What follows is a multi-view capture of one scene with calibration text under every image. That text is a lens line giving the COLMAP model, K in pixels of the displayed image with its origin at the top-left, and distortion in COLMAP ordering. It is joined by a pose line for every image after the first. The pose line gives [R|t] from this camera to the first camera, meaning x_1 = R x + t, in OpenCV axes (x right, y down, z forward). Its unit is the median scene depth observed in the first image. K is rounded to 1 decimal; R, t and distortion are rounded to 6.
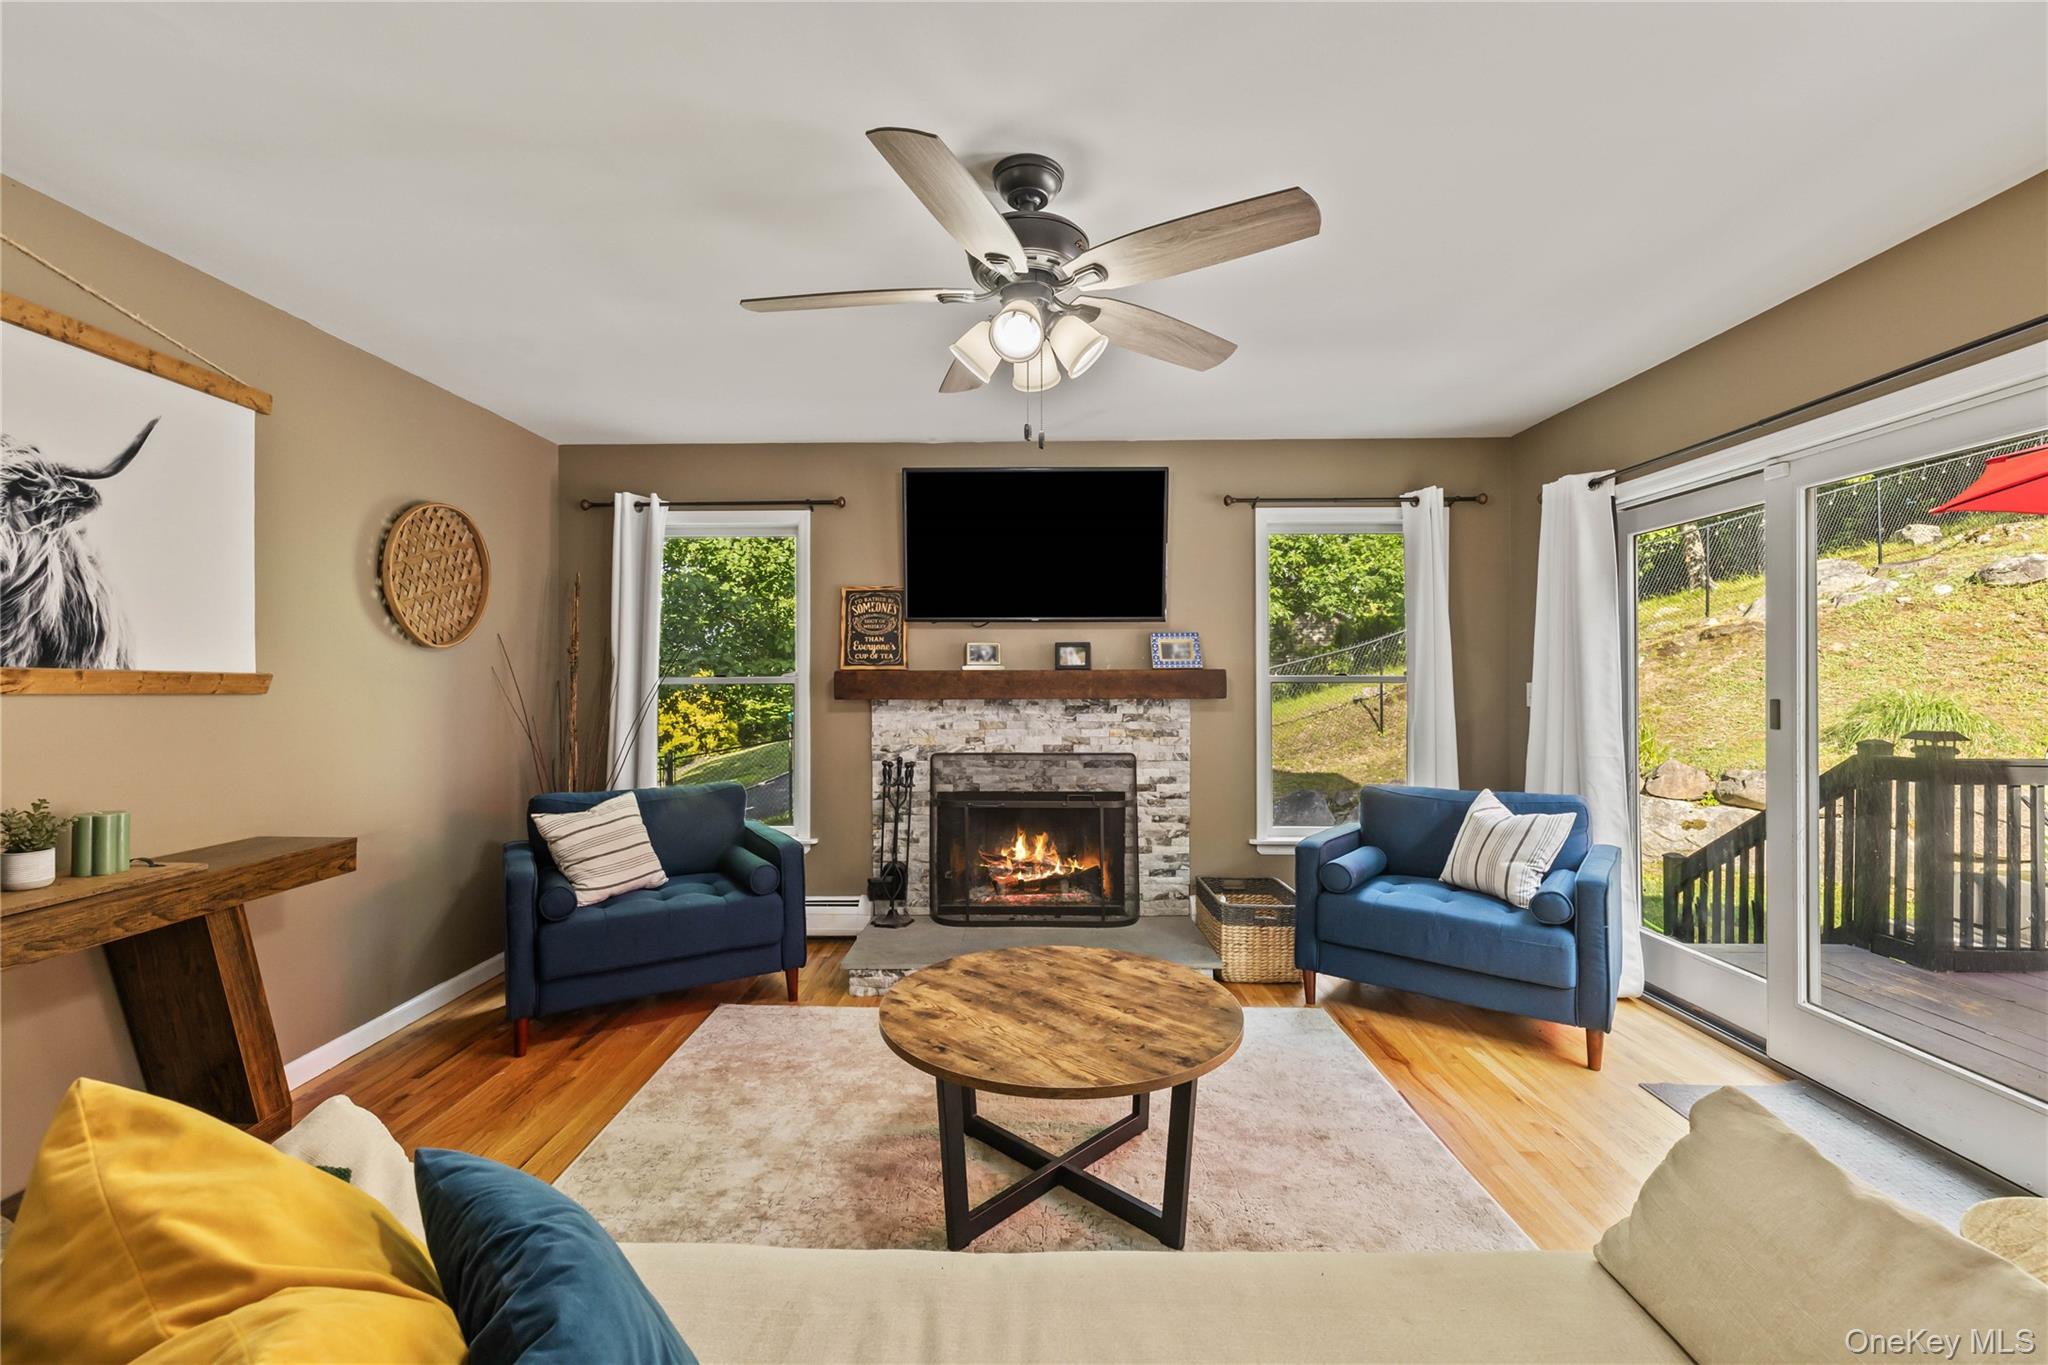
lens RADIAL K [[862.7, 0, 1014.1], [0, 862.7, 678.7], [0, 0, 1]] dist [0.000722, 0.000265]
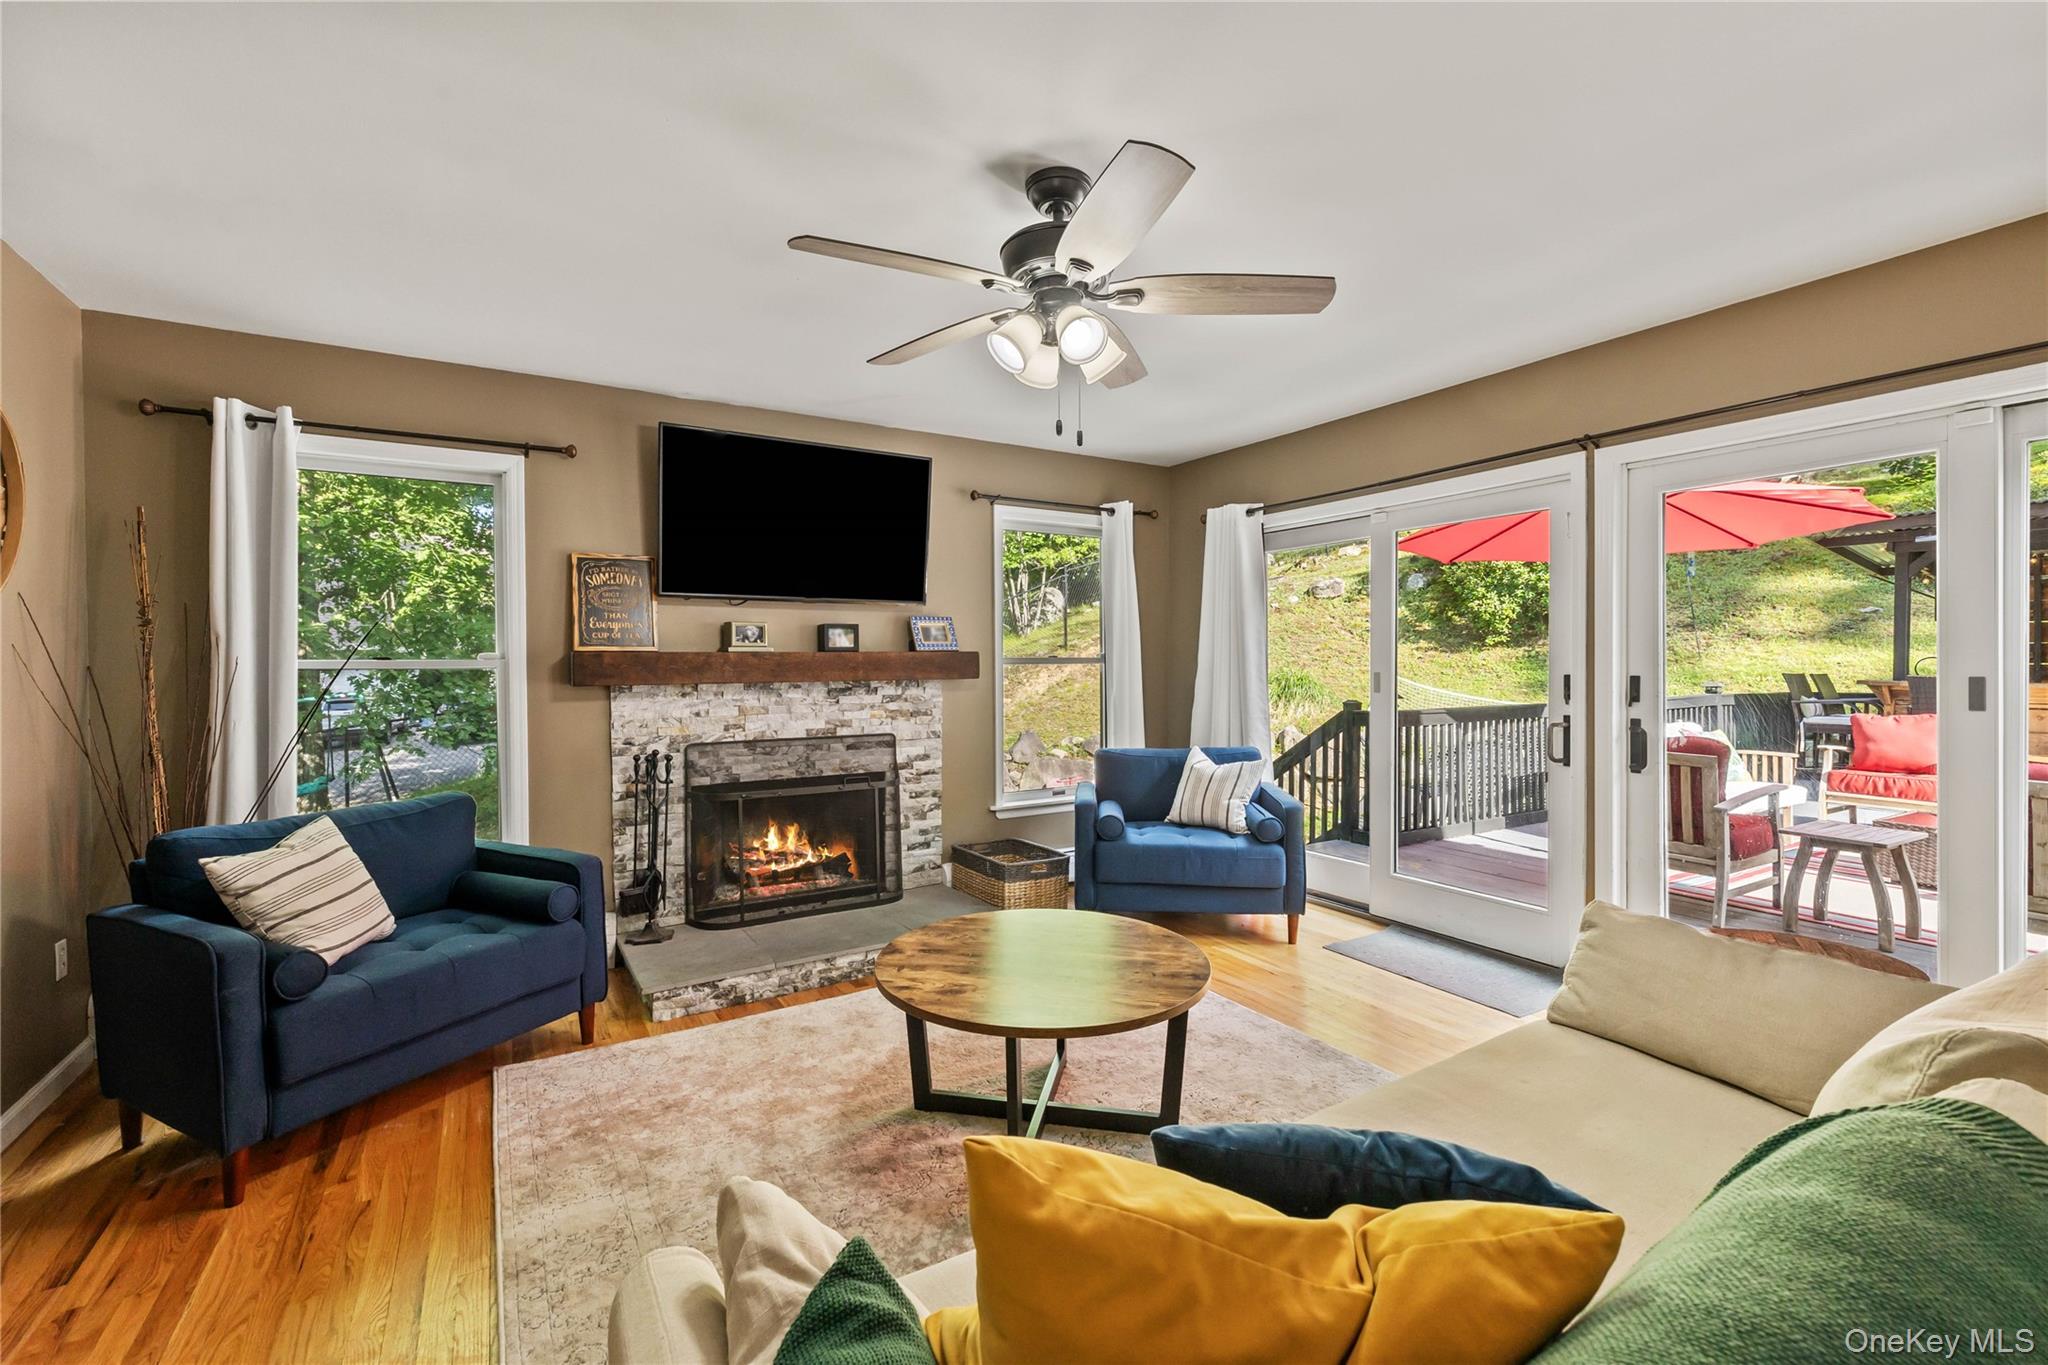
lens RADIAL K [[862.7, 0, 1014.1], [0, 862.7, 678.7], [0, 0, 1]] dist [0.000722, 0.000265]
pose [[0.844117, -0.014088, 0.535974, -0.290706], [0.004297, 0.999800, 0.019512, 0.002111], [-0.536142, -0.014168, 0.844009, 0.057786]]
